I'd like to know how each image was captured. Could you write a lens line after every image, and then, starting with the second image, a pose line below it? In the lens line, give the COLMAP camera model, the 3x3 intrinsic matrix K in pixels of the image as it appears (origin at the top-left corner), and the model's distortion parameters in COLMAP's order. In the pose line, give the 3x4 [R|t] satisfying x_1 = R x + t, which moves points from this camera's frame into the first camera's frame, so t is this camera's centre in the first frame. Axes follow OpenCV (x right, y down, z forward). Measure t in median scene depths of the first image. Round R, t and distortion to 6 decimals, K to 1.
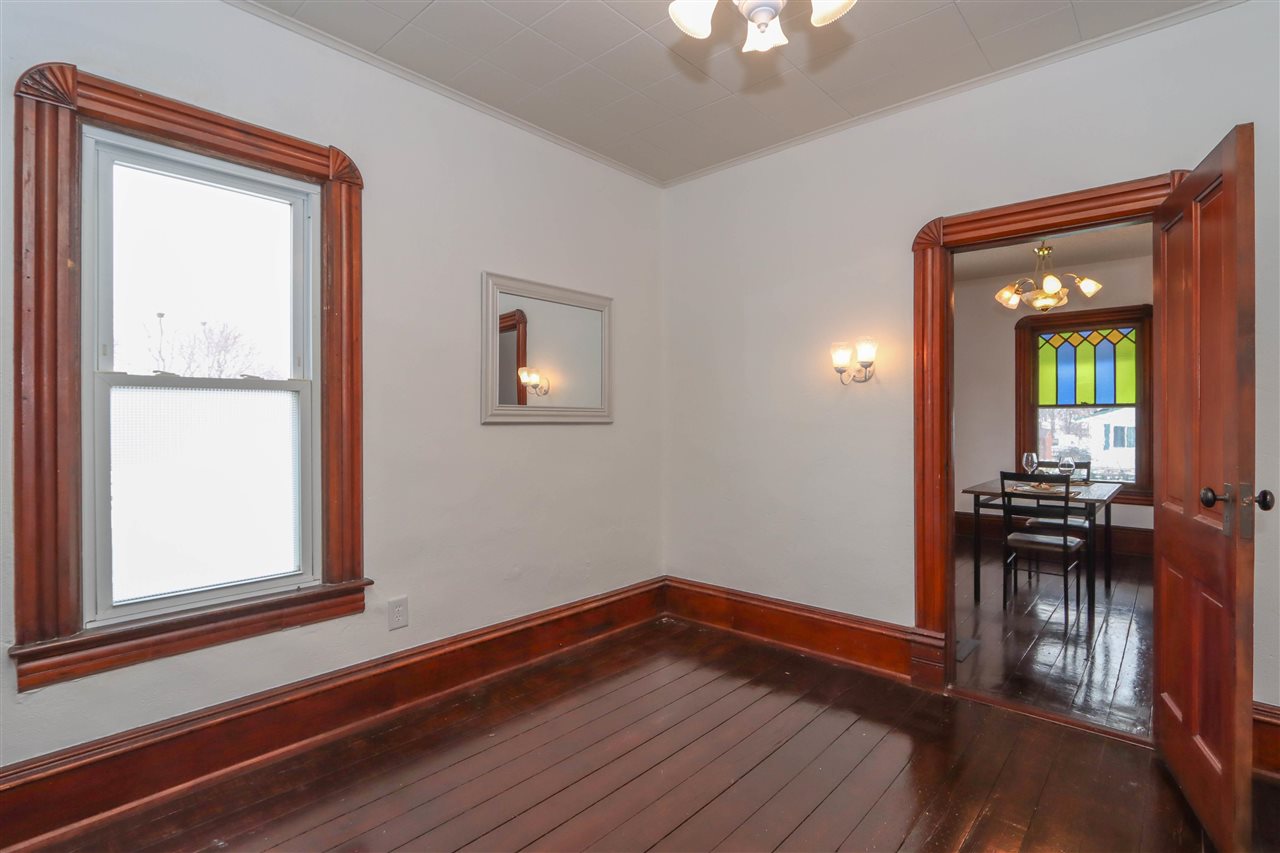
lens RADIAL K [[608.3, 0, 632.5], [0, 608.3, 419.0], [0, 0, 1]] dist [-0.004871, 0.000643]
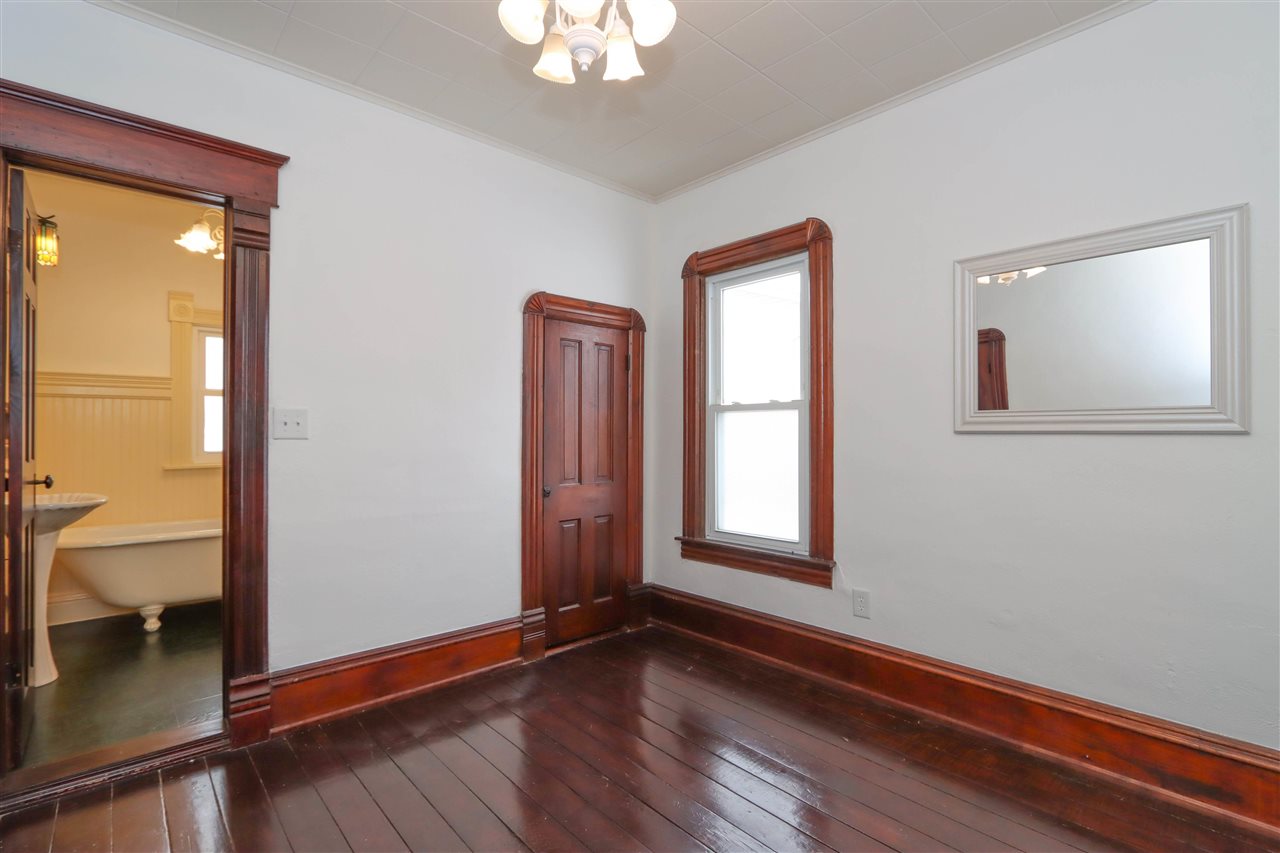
lens RADIAL K [[608.3, 0, 630.3], [0, 608.3, 425.9], [0, 0, 1]] dist [-0.004871, 0.000643]
pose [[-0.106651, -0.010798, -0.994238, 0.825700], [0.004249, 0.999927, -0.011315, 0.007015], [0.994287, -0.005431, -0.106597, 0.756544]]
